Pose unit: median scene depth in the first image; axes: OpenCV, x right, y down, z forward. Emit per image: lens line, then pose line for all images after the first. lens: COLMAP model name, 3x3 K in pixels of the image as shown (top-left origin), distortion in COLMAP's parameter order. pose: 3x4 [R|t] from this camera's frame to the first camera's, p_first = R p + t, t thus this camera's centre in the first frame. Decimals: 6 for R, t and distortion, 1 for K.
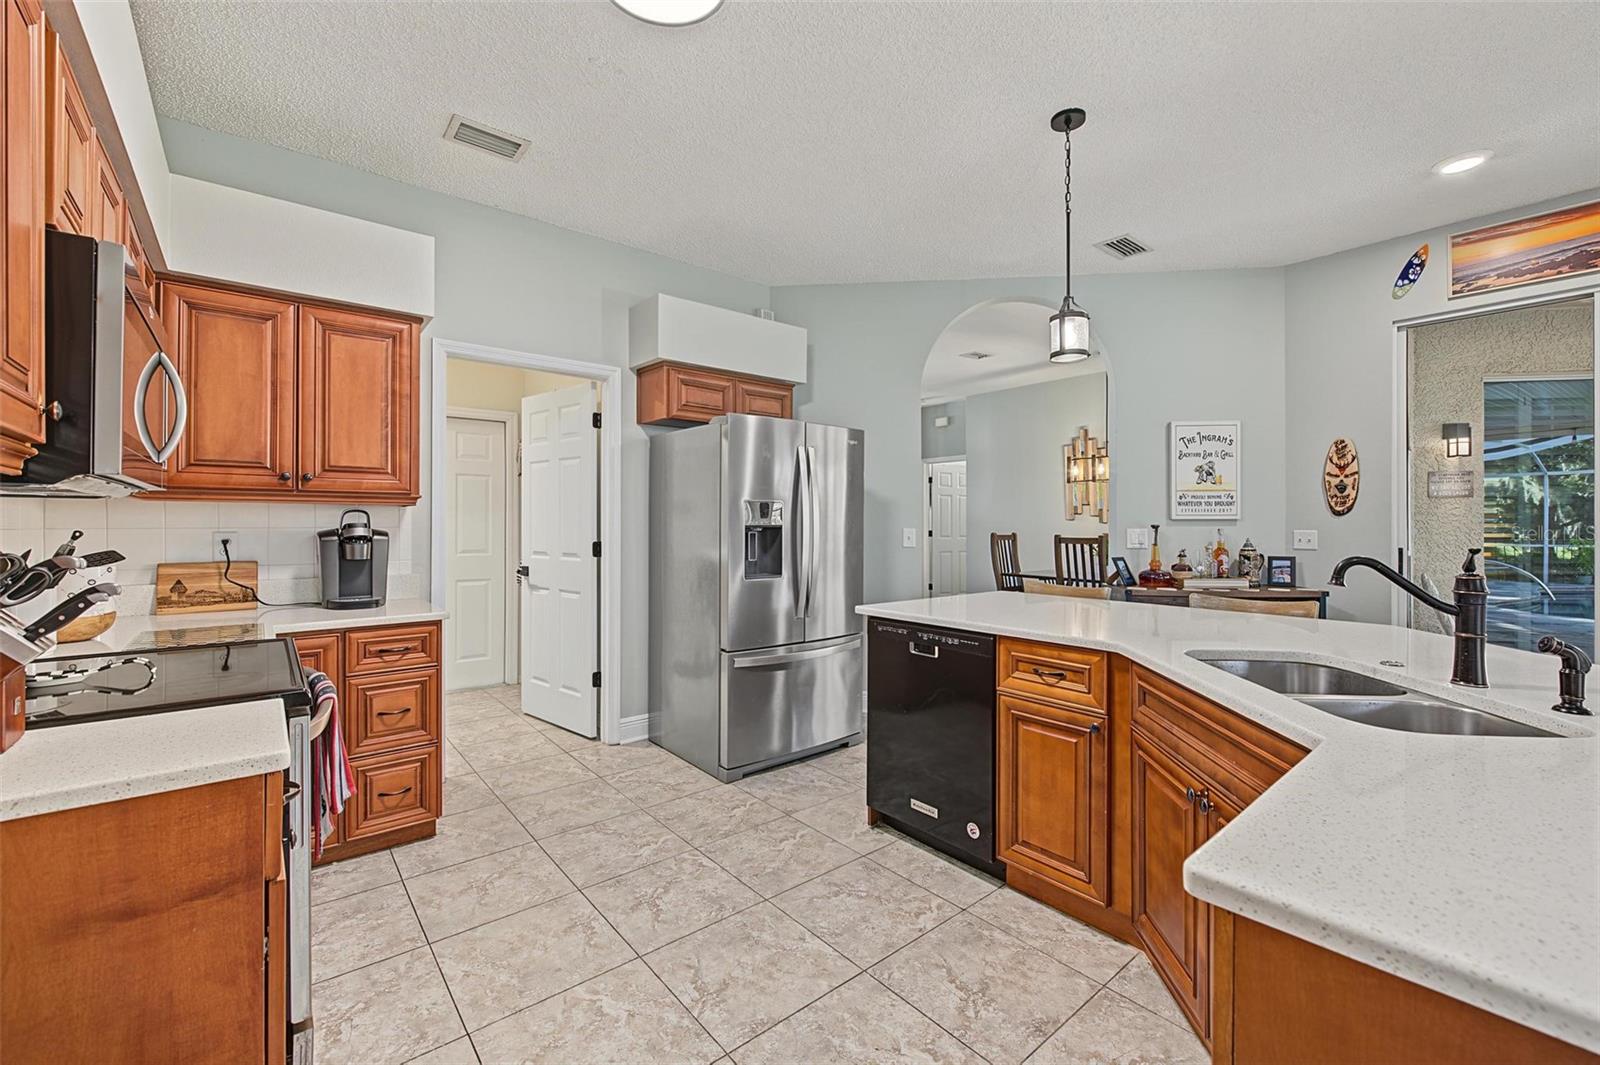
lens RADIAL K [[663.8, 0, 796.3], [0, 663.8, 526.4], [0, 0, 1]] dist [0.001388, -0.000161]
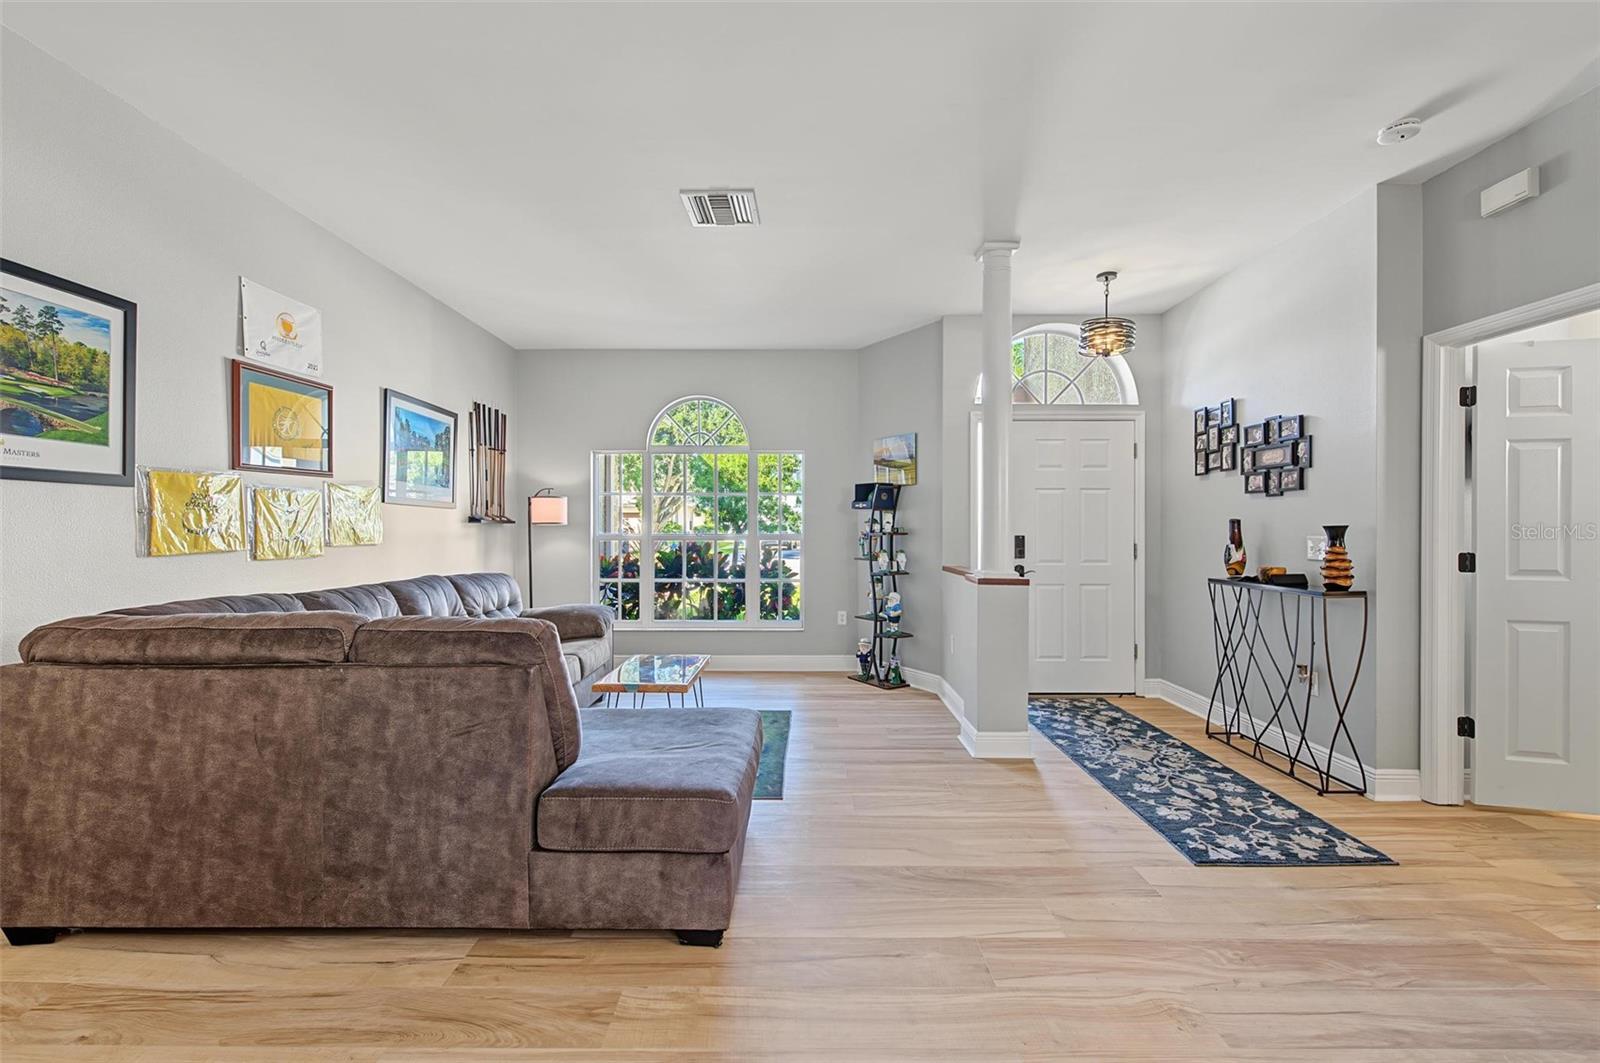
lens RADIAL K [[673.3, 0, 795.9], [0, 673.3, 530.0], [0, 0, 1]] dist [0.001146, -0.000224]
pose [[0.767348, 0.001422, -0.641230, 0.166675], [0.000100, 0.999997, 0.002337, -0.005789], [0.641231, -0.001857, 0.767345, 0.557266]]
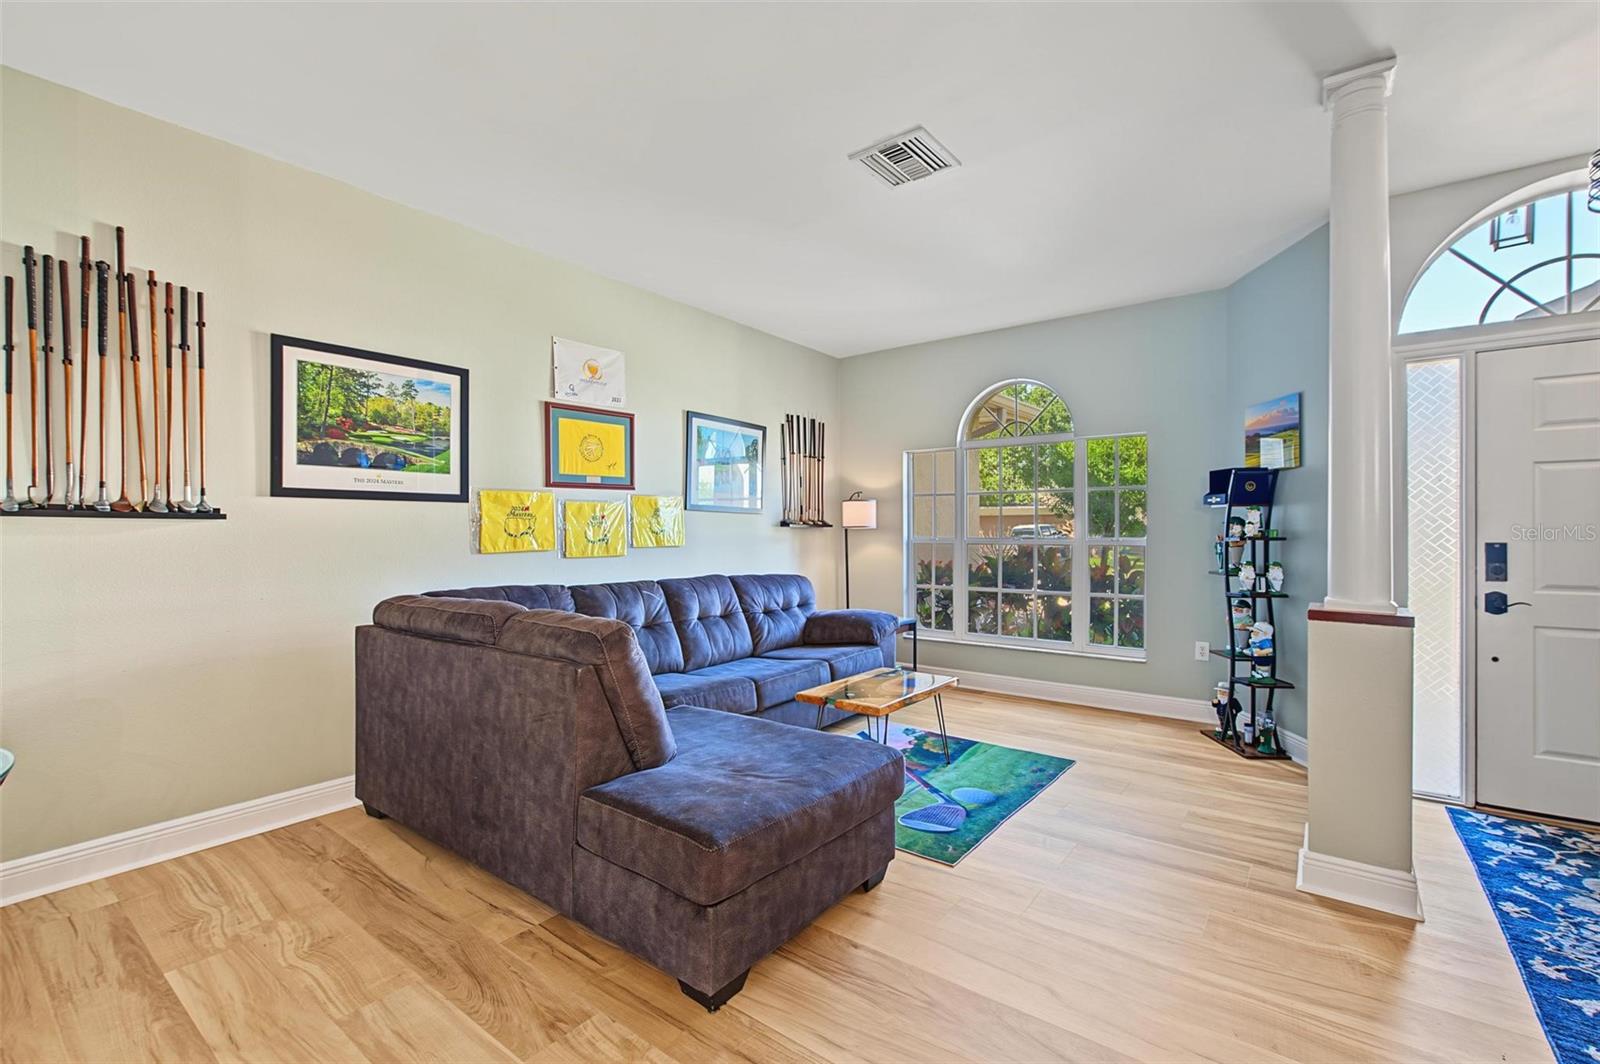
lens RADIAL K [[691.3, 0, 800.0], [0, 691.3, 532.0], [0, 0, 1]] dist [0.001479, -0.003481]
pose [[0.228931, -0.000677, -0.973442, 0.204875], [0.002429, 0.999997, -0.000124, -0.005904], [0.973440, -0.002336, 0.228932, 0.692091]]
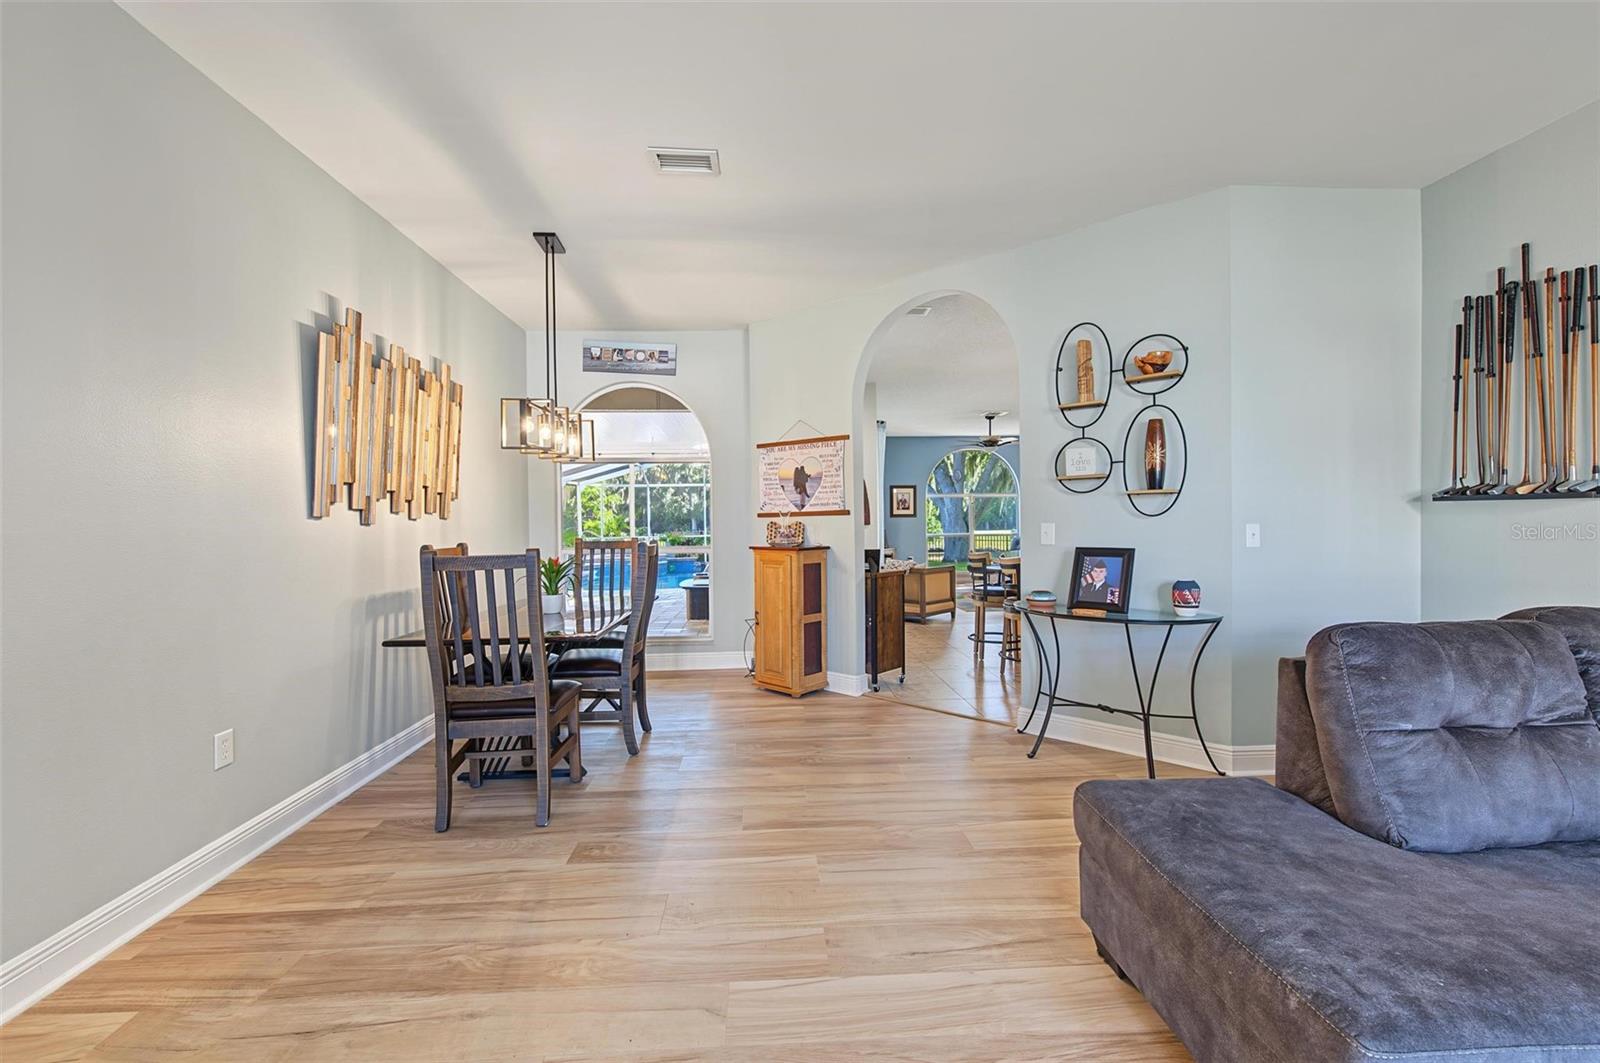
lens RADIAL K [[663.8, 0, 796.3], [0, 663.8, 525.4], [0, 0, 1]] dist [0.001388, -0.000161]
pose [[-0.809266, 0.001277, 0.587440, -0.043587], [0.007515, 0.999938, 0.008179, -0.005389], [-0.587394, 0.011034, -0.809226, 0.940671]]
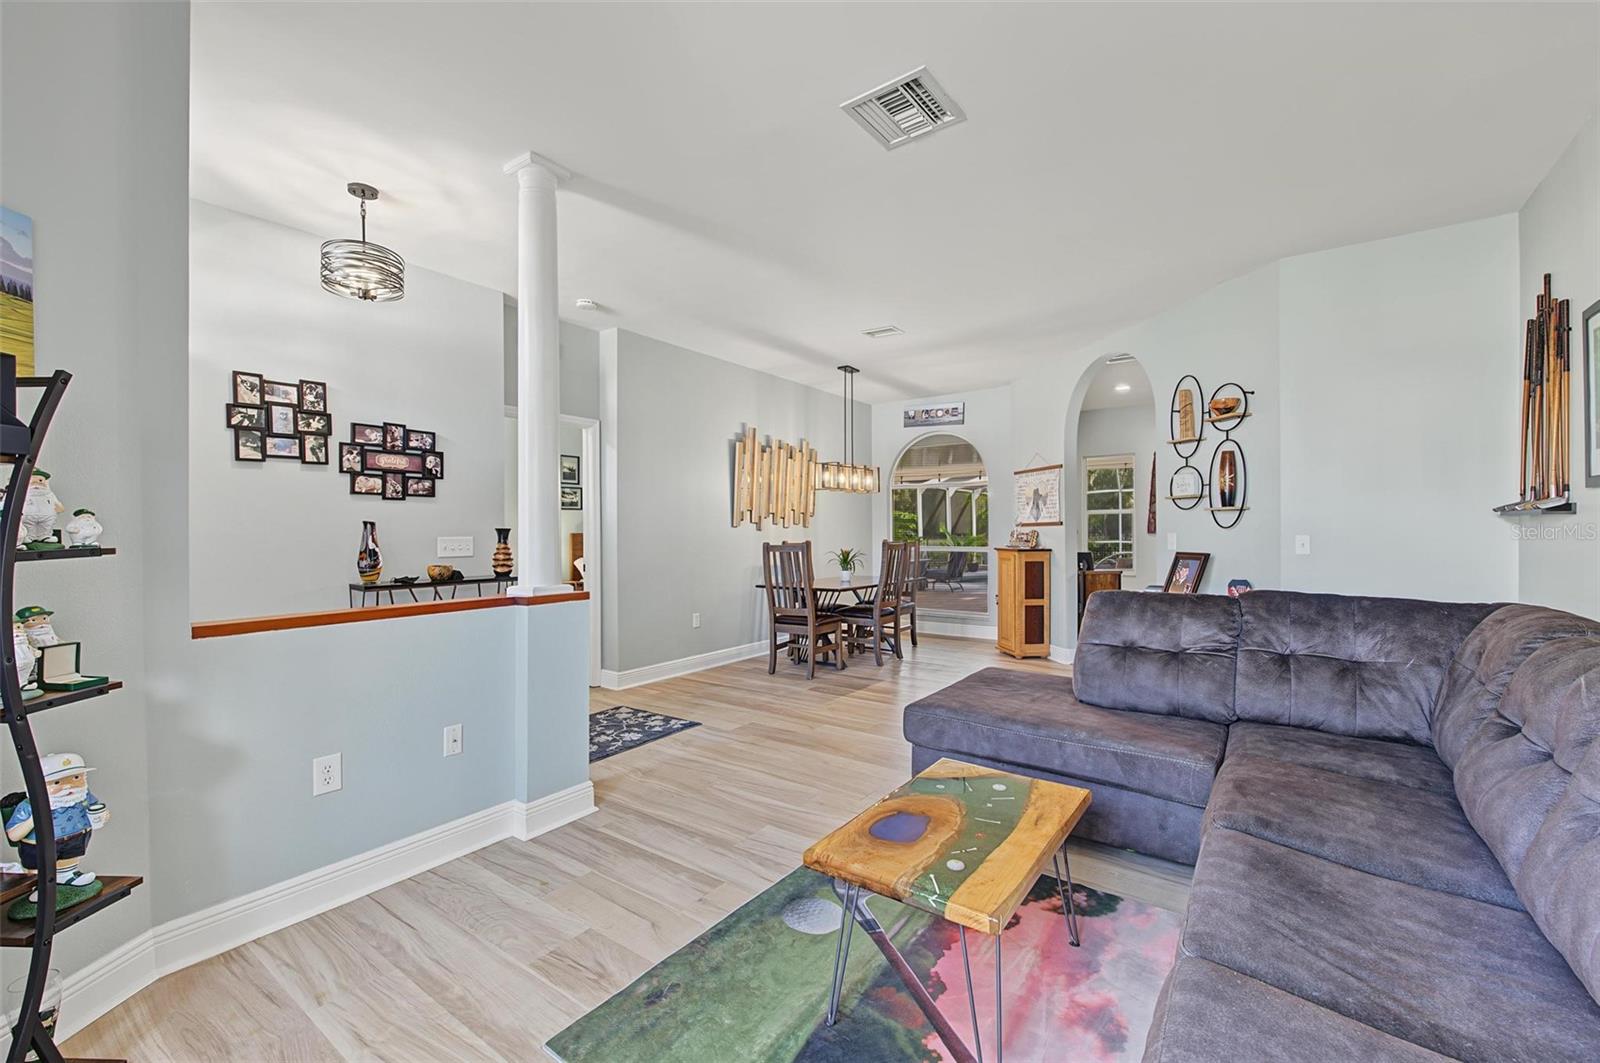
lens RADIAL K [[663.8, 0, 796.3], [0, 663.8, 525.4], [0, 0, 1]] dist [0.001388, -0.000161]
pose [[-0.254391, 0.005002, 0.967088, -0.363556], [0.002708, 0.999986, -0.004460, -0.006597], [-0.967098, 0.001484, -0.254401, 0.932475]]
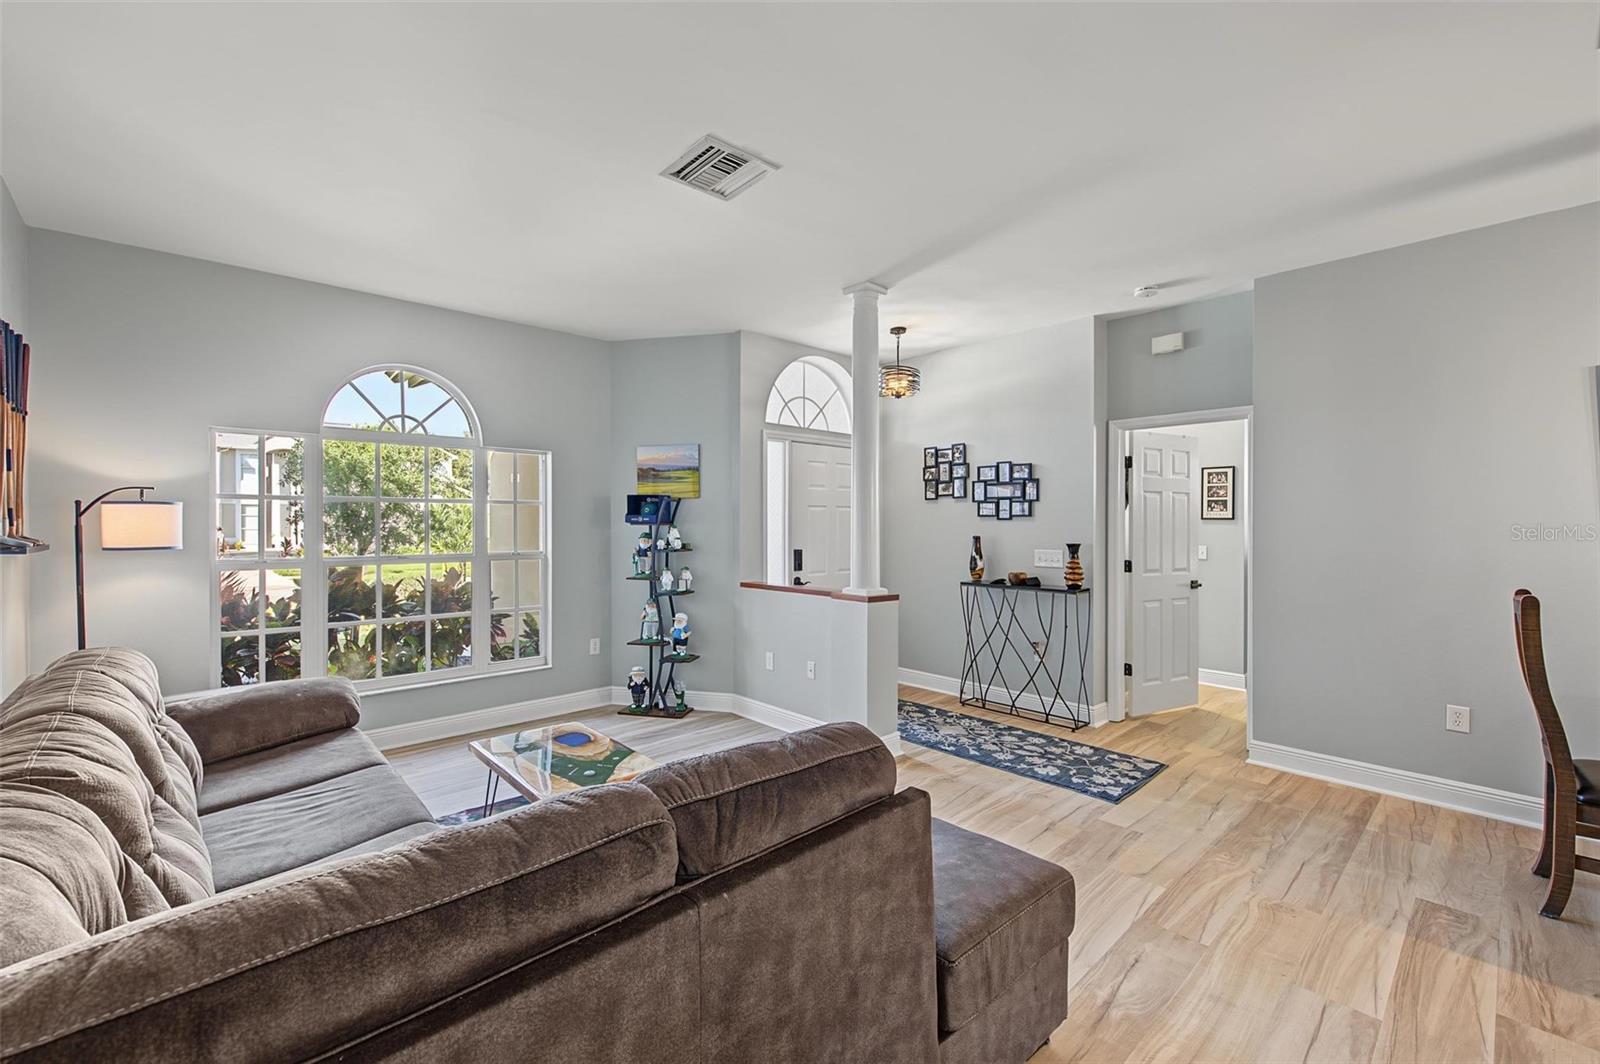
lens RADIAL K [[663.8, 0, 796.3], [0, 663.8, 525.9], [0, 0, 1]] dist [0.001388, -0.000161]
pose [[0.998586, -0.001068, 0.053157, -0.083537], [0.000831, 0.999990, 0.004493, -0.023643], [-0.053161, -0.004442, 0.998576, 0.516195]]
